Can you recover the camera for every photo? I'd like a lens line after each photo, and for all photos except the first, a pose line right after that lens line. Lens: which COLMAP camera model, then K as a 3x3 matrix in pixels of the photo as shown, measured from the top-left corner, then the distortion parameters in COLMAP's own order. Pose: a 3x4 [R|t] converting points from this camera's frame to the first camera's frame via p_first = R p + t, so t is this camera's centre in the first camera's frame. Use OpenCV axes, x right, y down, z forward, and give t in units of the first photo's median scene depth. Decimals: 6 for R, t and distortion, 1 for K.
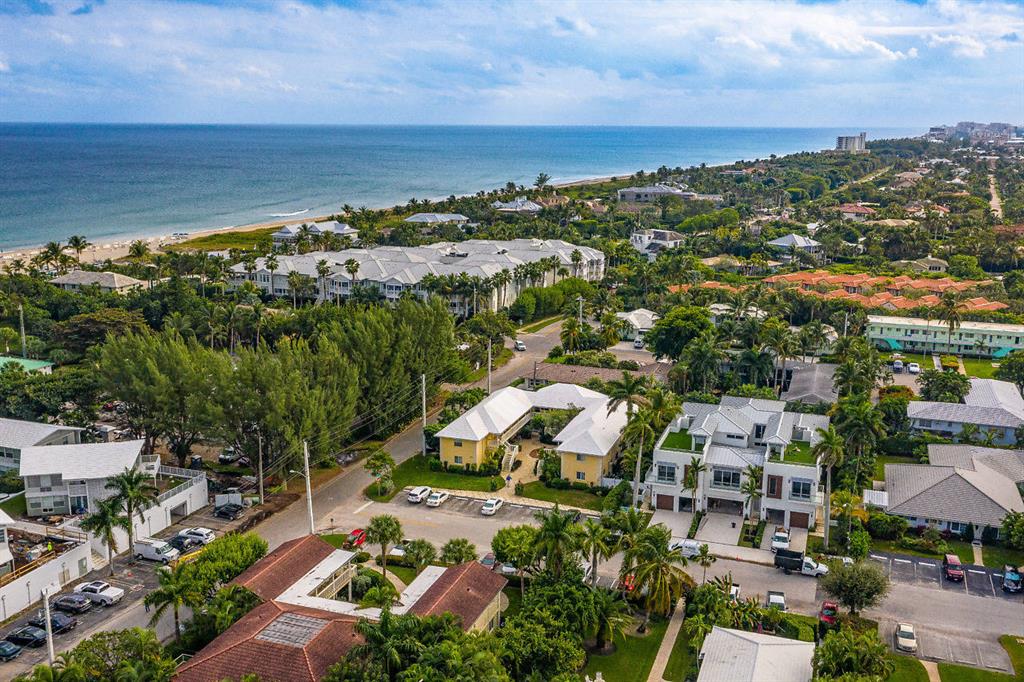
lens RADIAL K [[972.7, 0, 512.0], [0, 972.7, 341.0], [0, 0, 1]] dist [-0.051608, 0.159932]
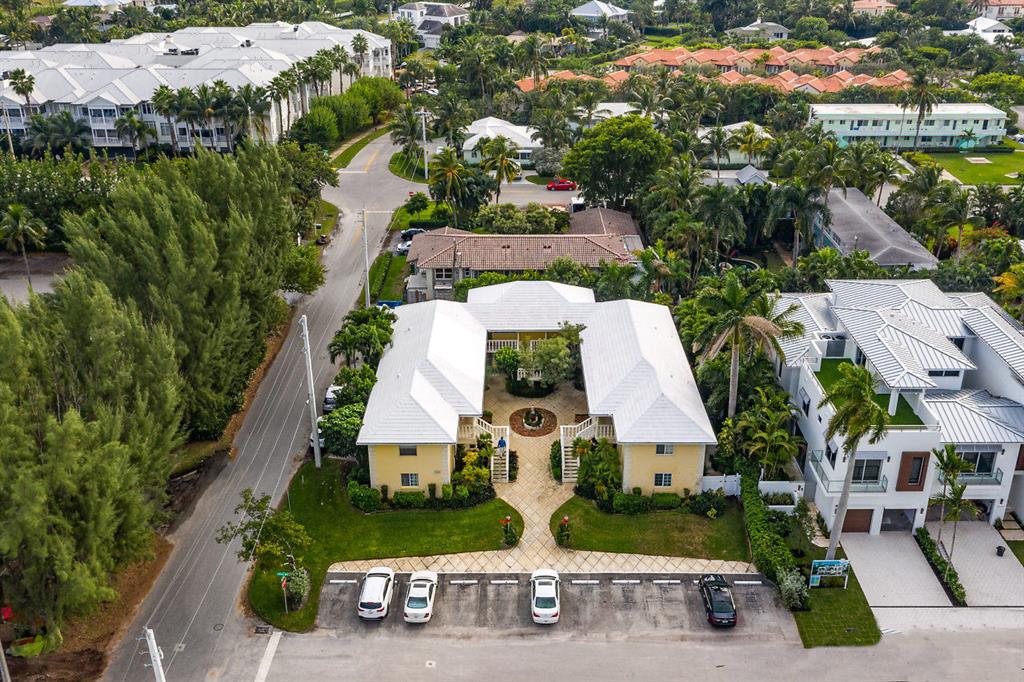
lens RADIAL K [[972.7, 0, 512.0], [0, 972.7, 341.0], [0, 0, 1]] dist [-0.051608, 0.159932]
pose [[0.940808, -0.149056, 0.304405, -0.099213], [0.080218, 0.970515, 0.227299, -0.038499], [-0.329309, -0.189426, 0.925026, 0.357242]]
